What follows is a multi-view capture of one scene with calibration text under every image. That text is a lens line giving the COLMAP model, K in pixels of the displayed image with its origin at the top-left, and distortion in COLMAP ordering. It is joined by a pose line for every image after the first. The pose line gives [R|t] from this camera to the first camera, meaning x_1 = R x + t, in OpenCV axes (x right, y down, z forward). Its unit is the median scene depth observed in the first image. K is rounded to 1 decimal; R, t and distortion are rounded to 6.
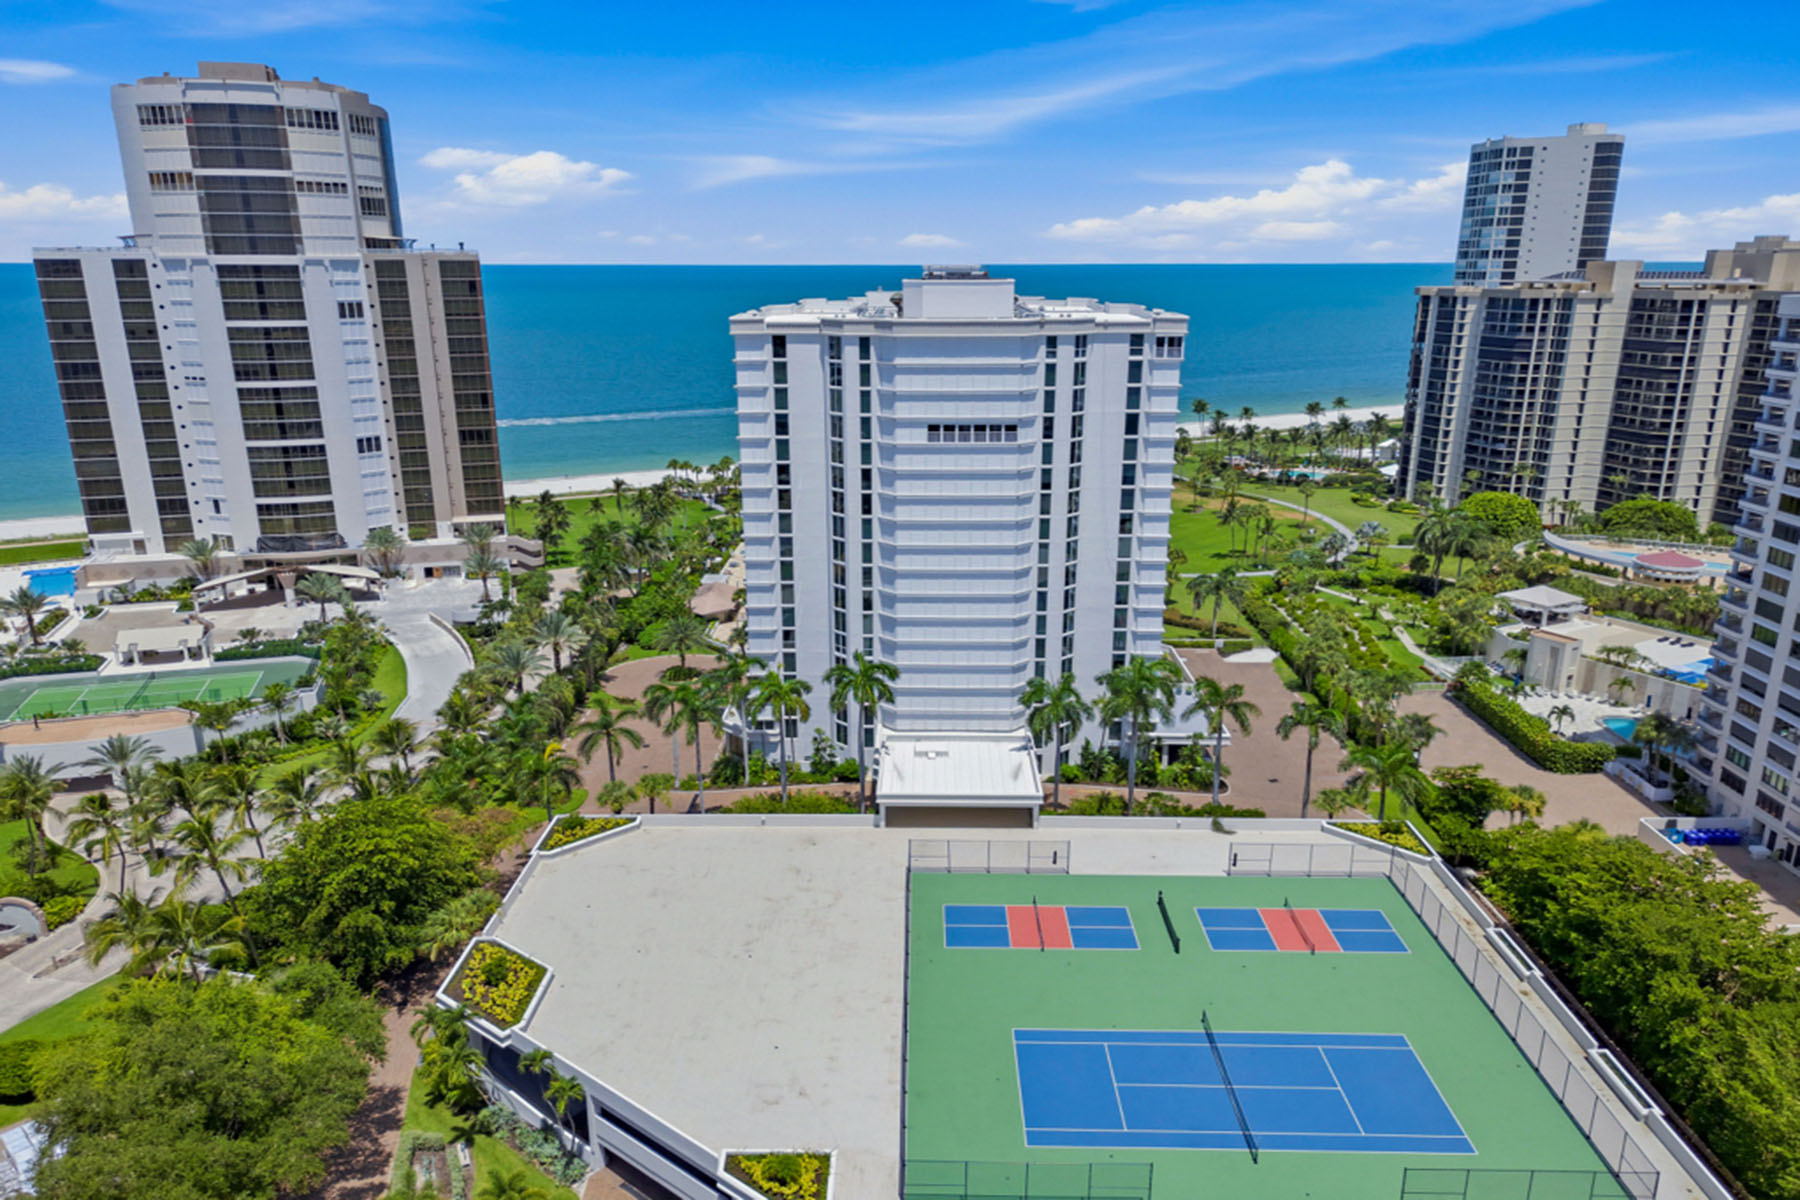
lens RADIAL K [[1268.7, 0, 904.1], [0, 1268.7, 710.6], [0, 0, 1]] dist [0.036727, -0.042117]
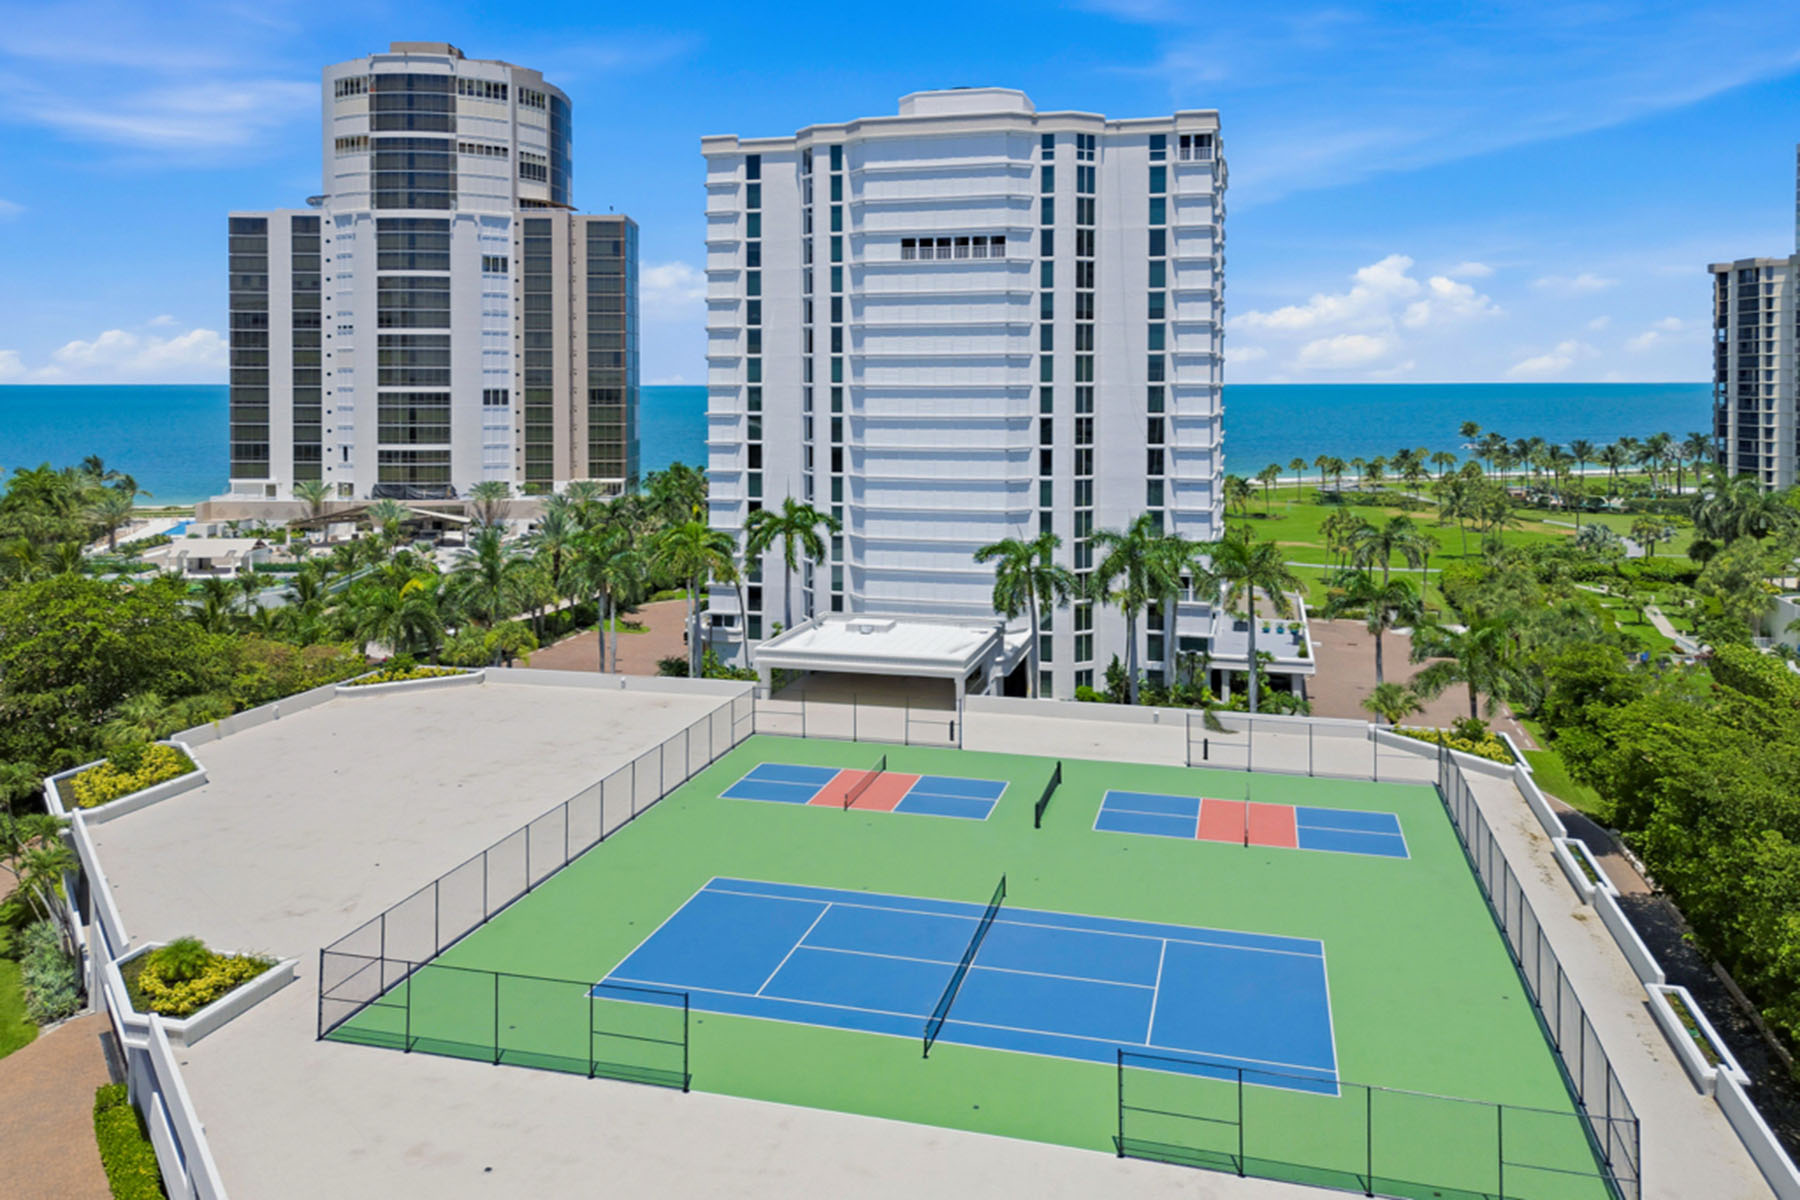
lens RADIAL K [[1363.8, 0, 890.2], [0, 1363.8, 409.5], [0, 0, 1]] dist [0.005990, 0.000542]
pose [[0.969217, 0.013853, -0.245818, 0.143444], [-0.088703, 0.951014, -0.296147, 0.091921], [0.229674, 0.308836, 0.922968, 0.122478]]
